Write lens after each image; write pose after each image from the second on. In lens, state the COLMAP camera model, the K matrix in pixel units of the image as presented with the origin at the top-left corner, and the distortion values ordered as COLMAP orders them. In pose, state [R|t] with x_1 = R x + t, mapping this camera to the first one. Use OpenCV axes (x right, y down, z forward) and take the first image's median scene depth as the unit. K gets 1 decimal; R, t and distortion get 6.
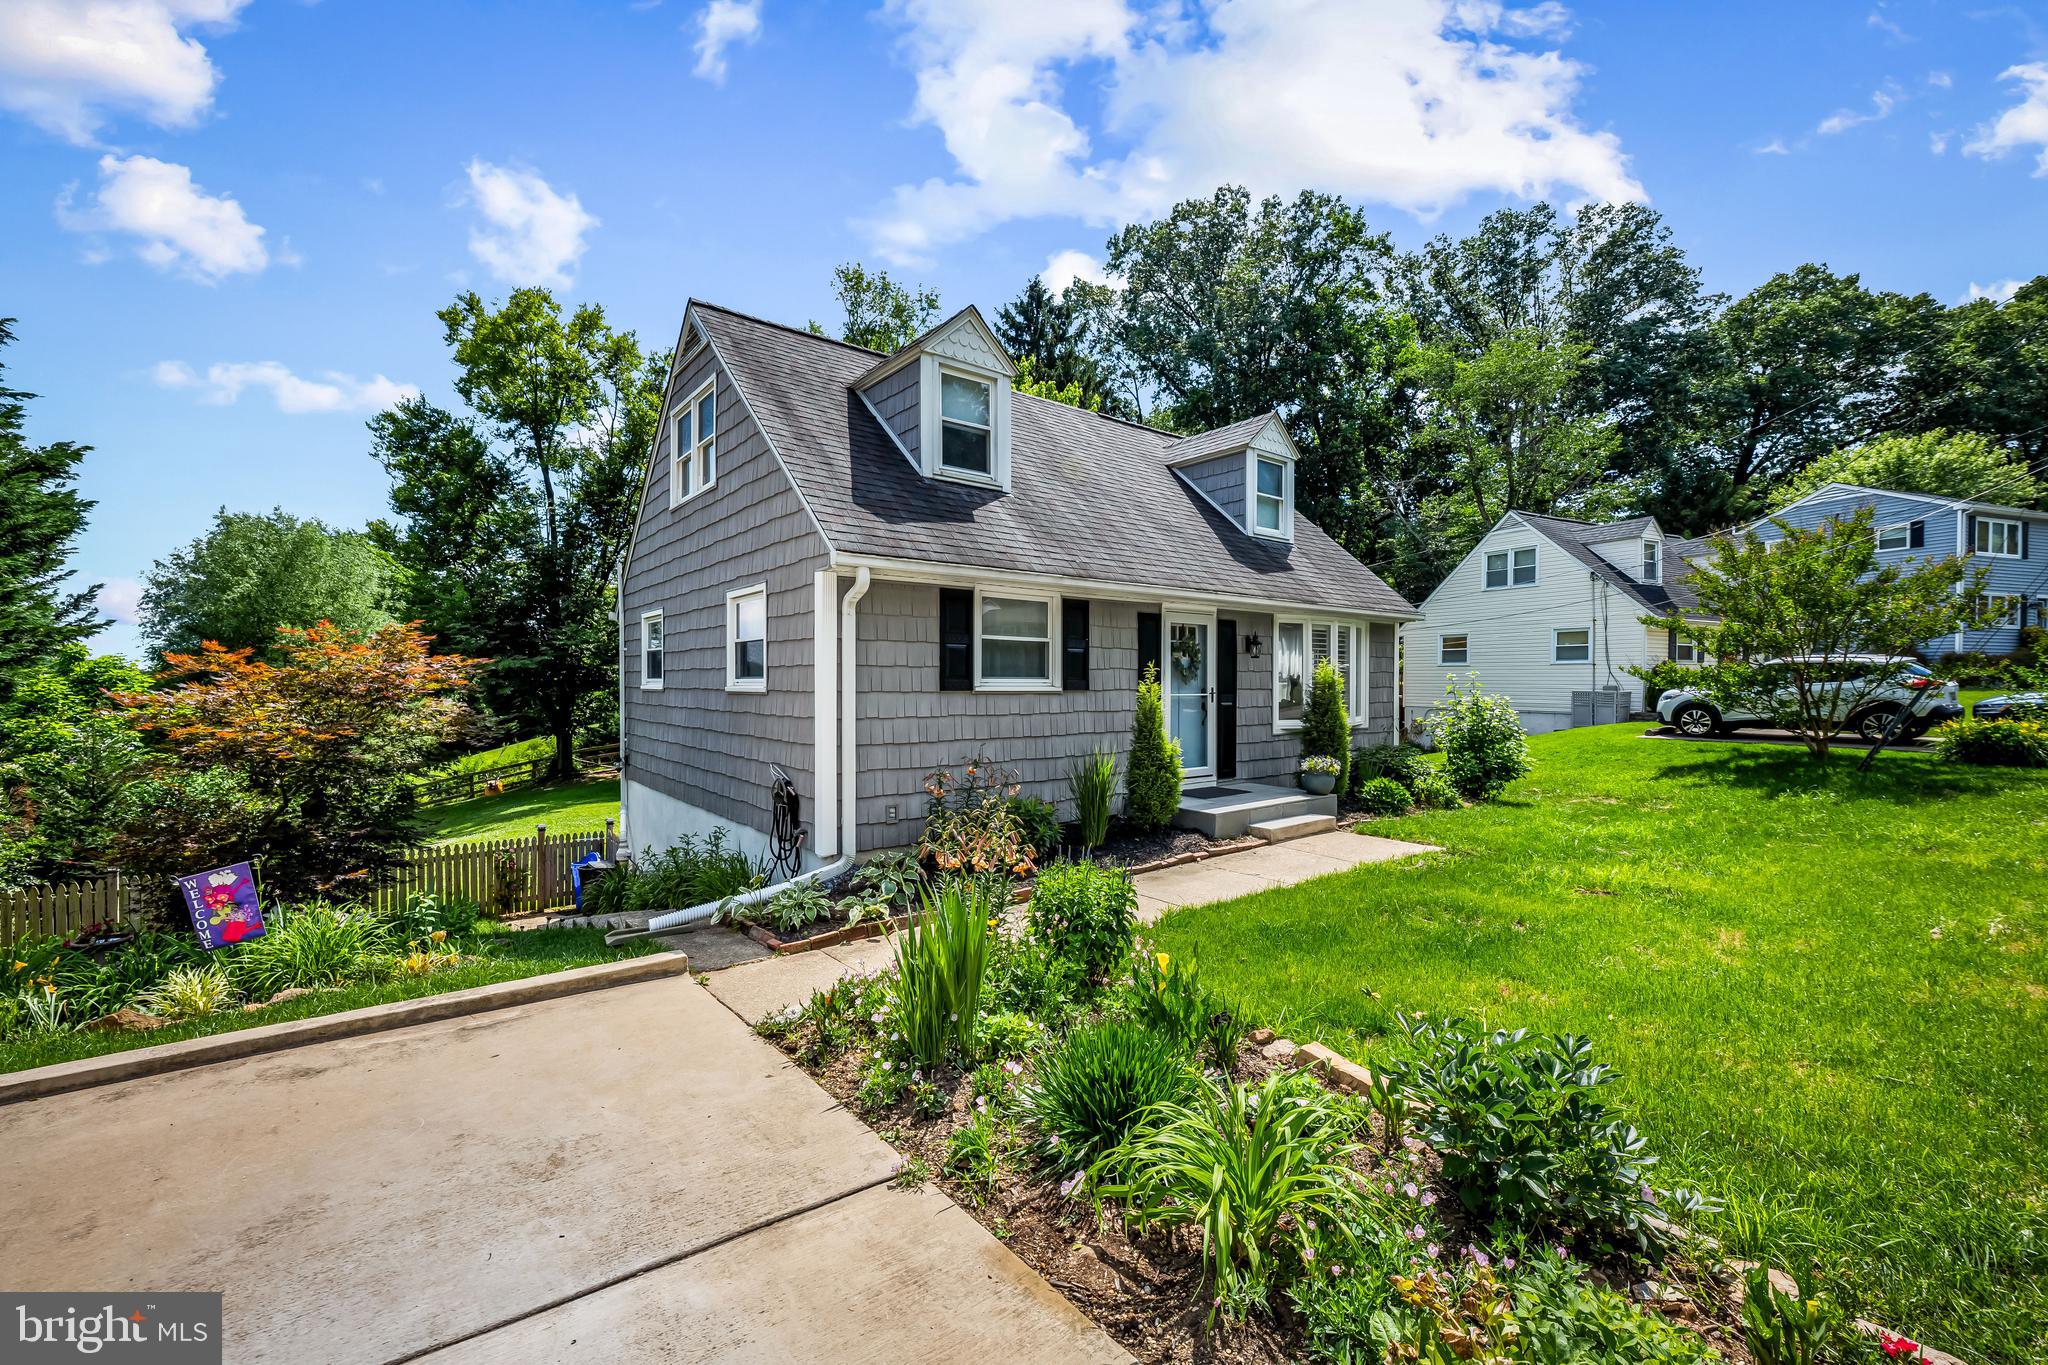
lens RADIAL K [[815.4, 0, 1013.6], [0, 815.4, 683.6], [0, 0, 1]] dist [-0.001731, -0.000270]
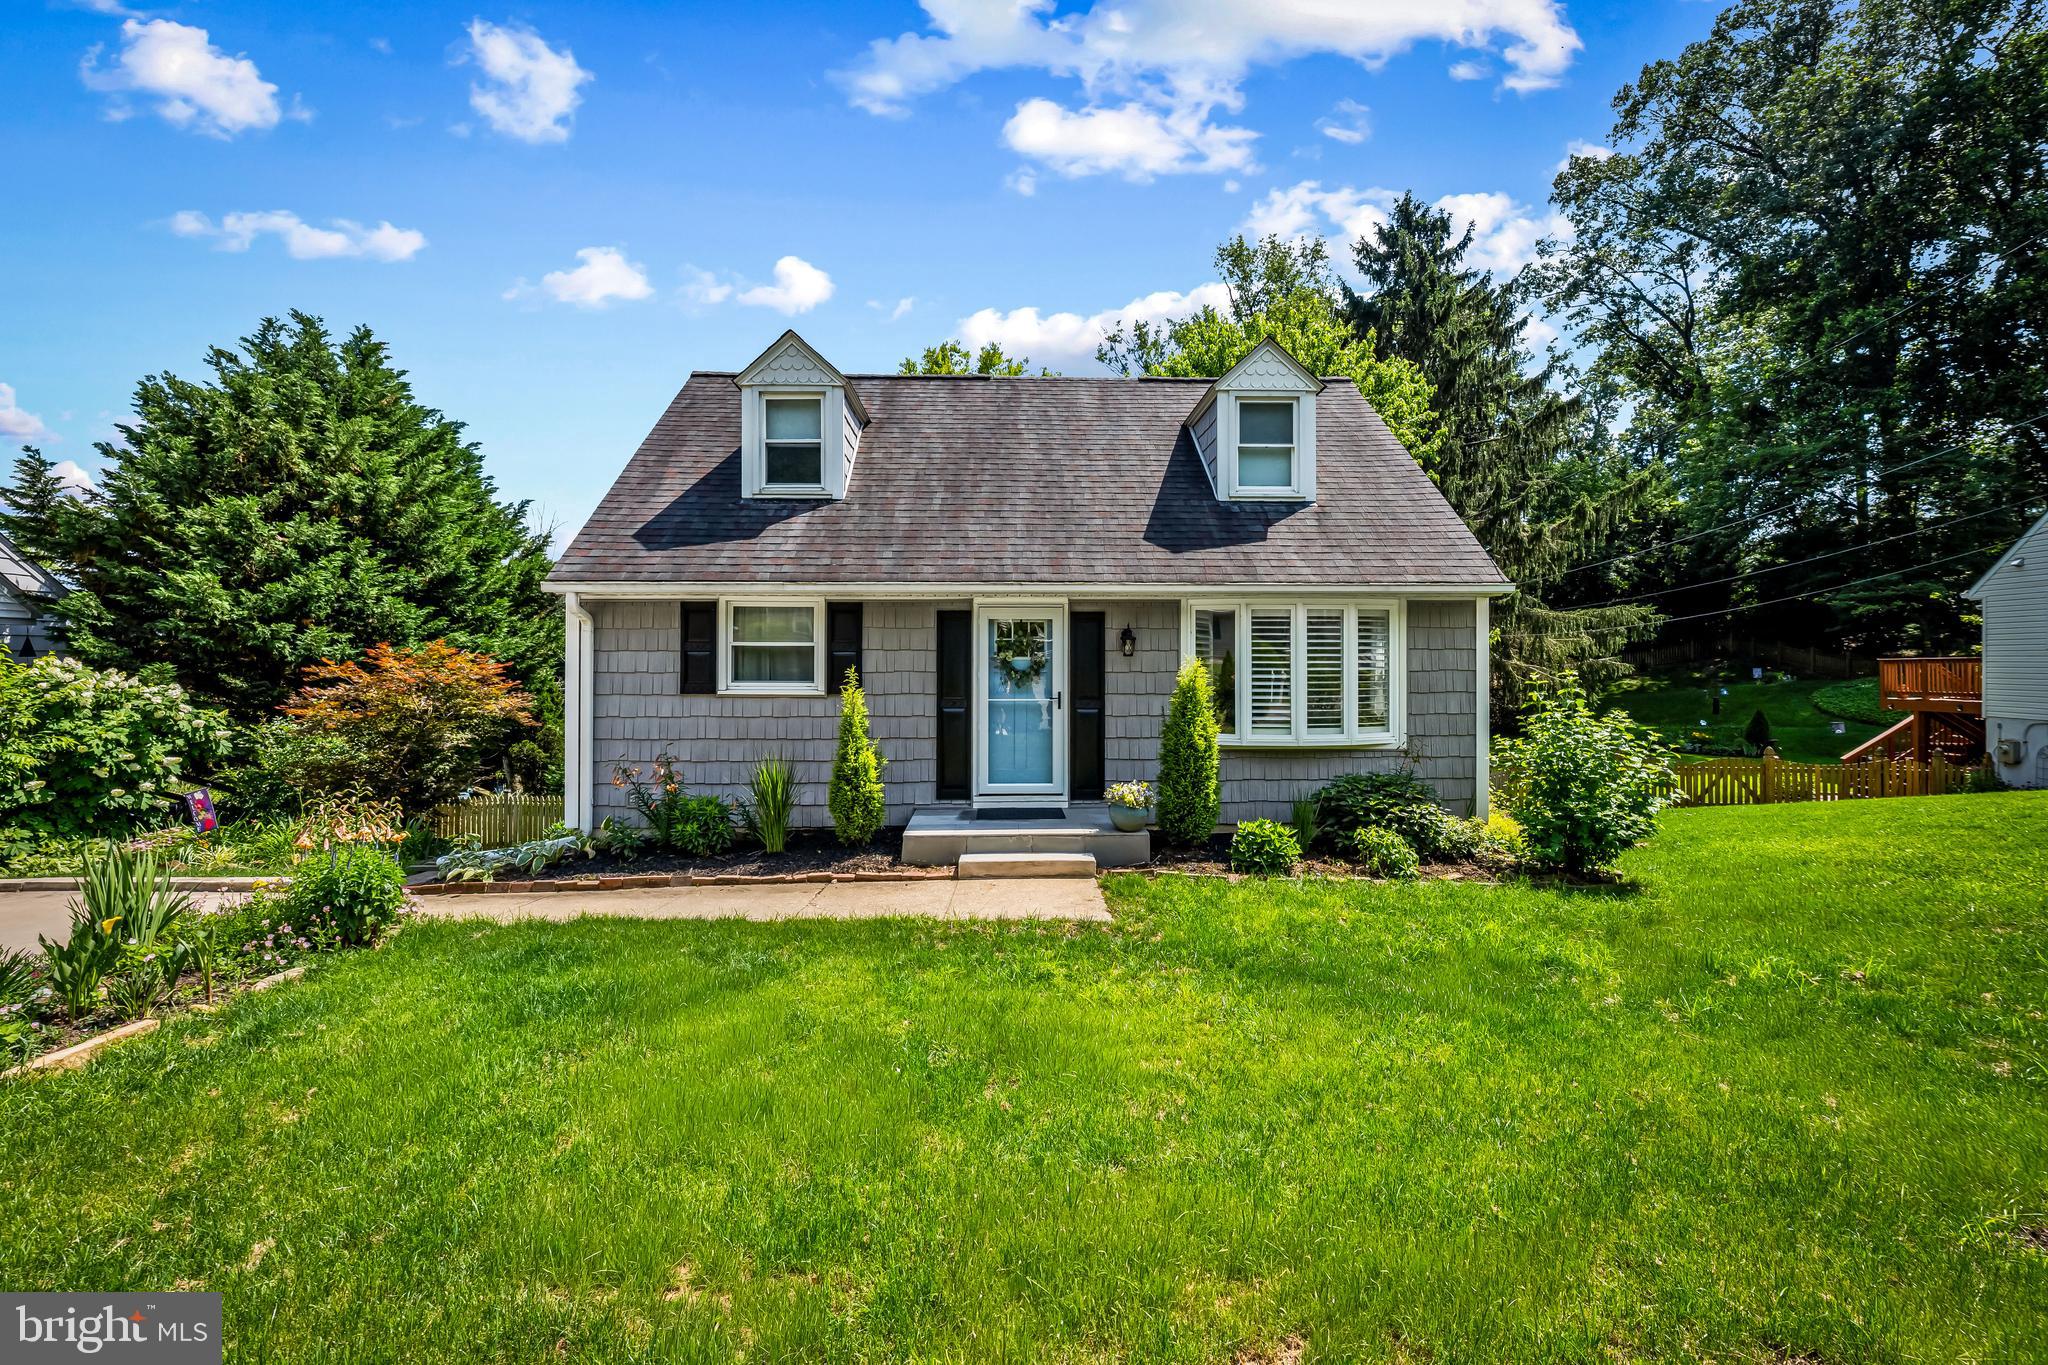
lens RADIAL K [[828.4, 0, 1032.2], [0, 828.4, 651.5], [0, 0, 1]] dist [-0.000434, -0.000104]
pose [[0.809236, -0.010095, -0.587396, 0.232564], [-0.000447, 0.999841, -0.017799, -0.007036], [0.587483, 0.014666, 0.809104, 0.087710]]
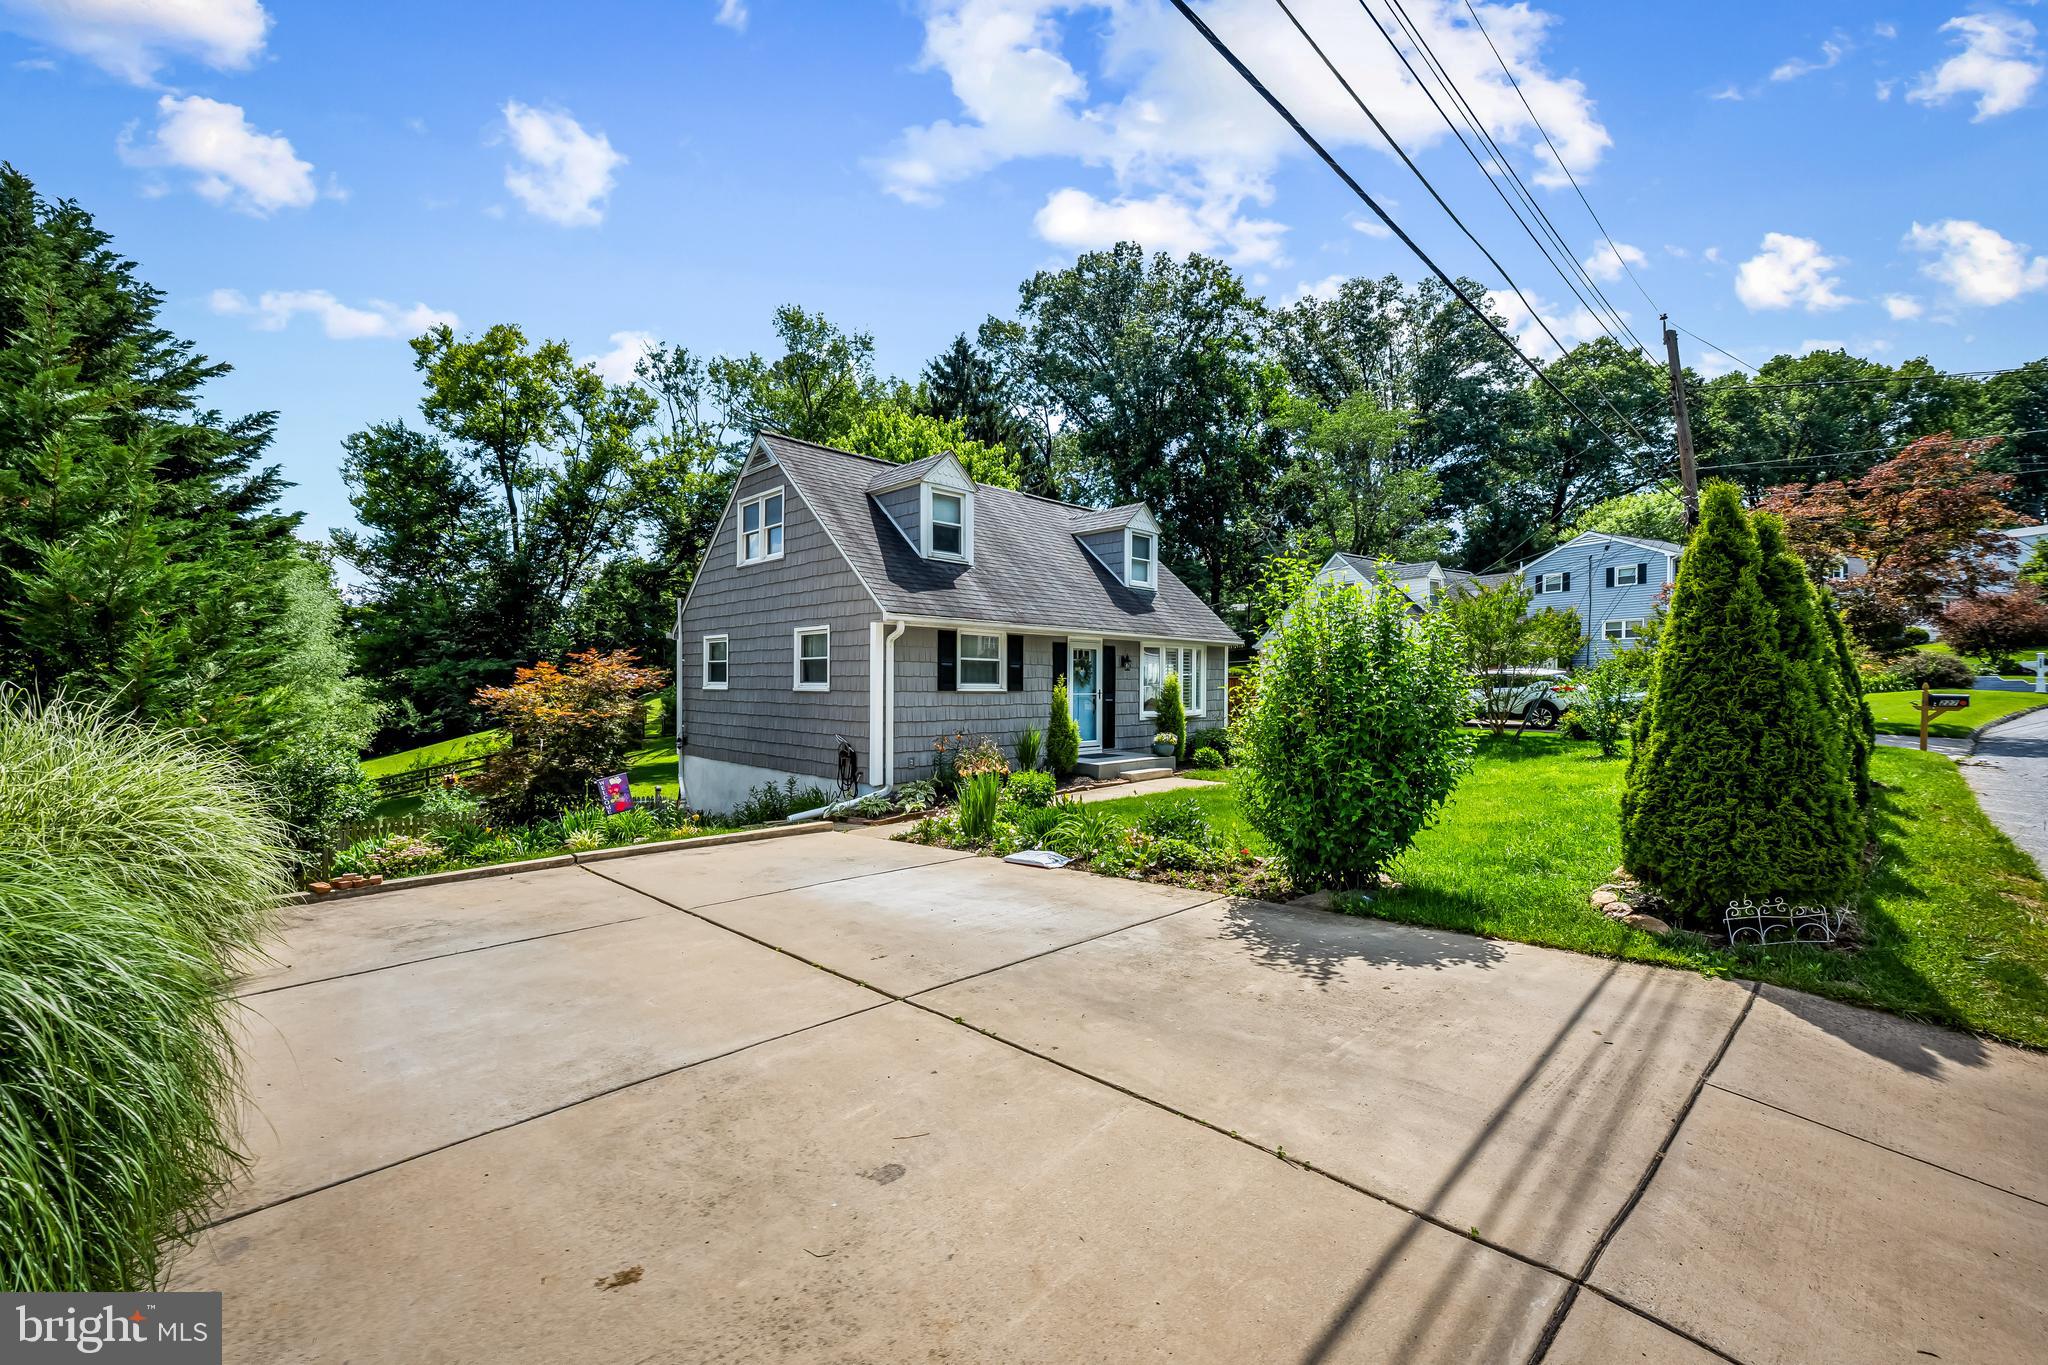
lens RADIAL K [[815.4, 0, 1013.6], [0, 815.4, 683.6], [0, 0, 1]] dist [-0.001731, -0.000270]
pose [[0.993593, 0.004308, 0.112935, -0.030133], [-0.004007, 0.999988, -0.002891, -0.000471], [-0.112946, 0.002420, 0.993598, -0.166947]]
